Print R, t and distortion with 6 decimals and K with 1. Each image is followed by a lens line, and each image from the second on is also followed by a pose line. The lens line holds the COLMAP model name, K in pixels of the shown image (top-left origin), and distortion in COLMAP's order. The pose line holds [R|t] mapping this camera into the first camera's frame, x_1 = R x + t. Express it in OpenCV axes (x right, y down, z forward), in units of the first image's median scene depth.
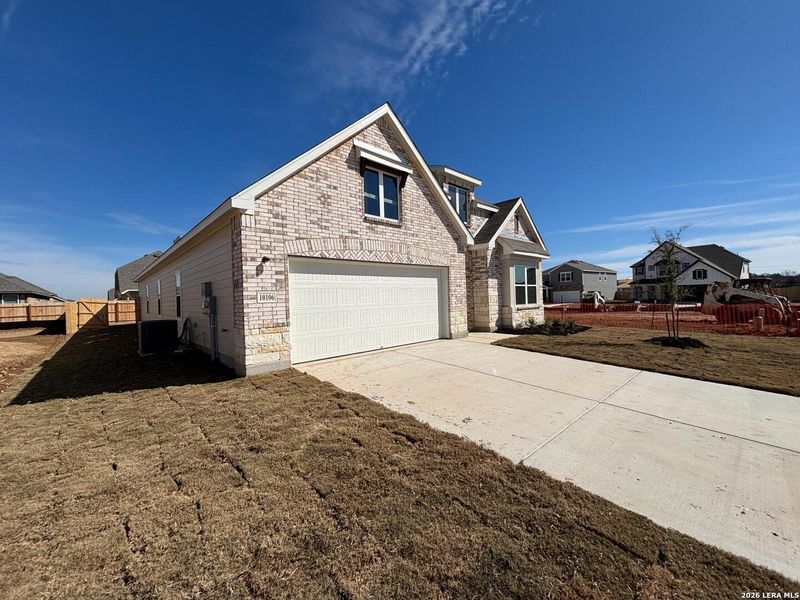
lens RADIAL K [[324.8, 0, 399.4], [0, 324.8, 294.3], [0, 0, 1]] dist [-0.004177, 0.000299]
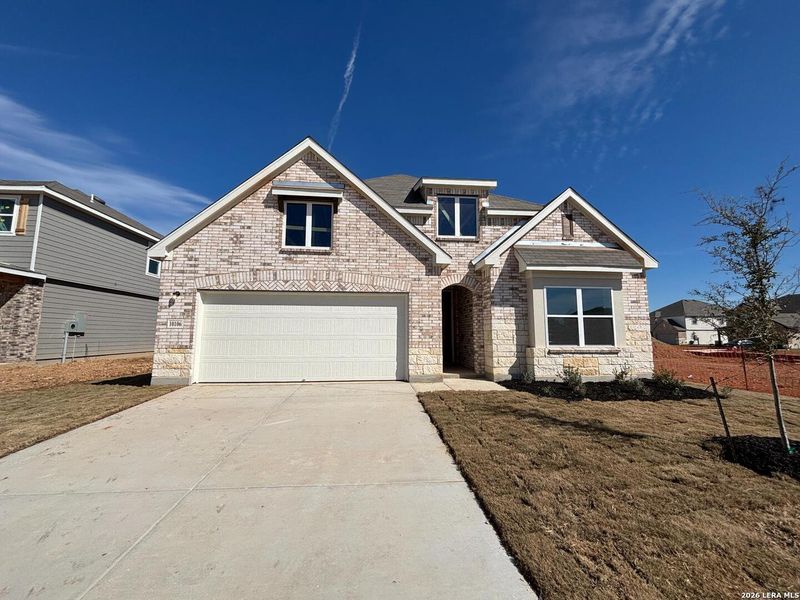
lens RADIAL K [[350.8, 0, 402.2], [0, 350.8, 297.9], [0, 0, 1]] dist [0.007201, -0.000174]
pose [[0.790260, -0.051060, -0.610641, 0.816806], [-0.018813, 0.994031, -0.107464, 0.028993], [0.612483, 0.096412, 0.784582, 0.342282]]
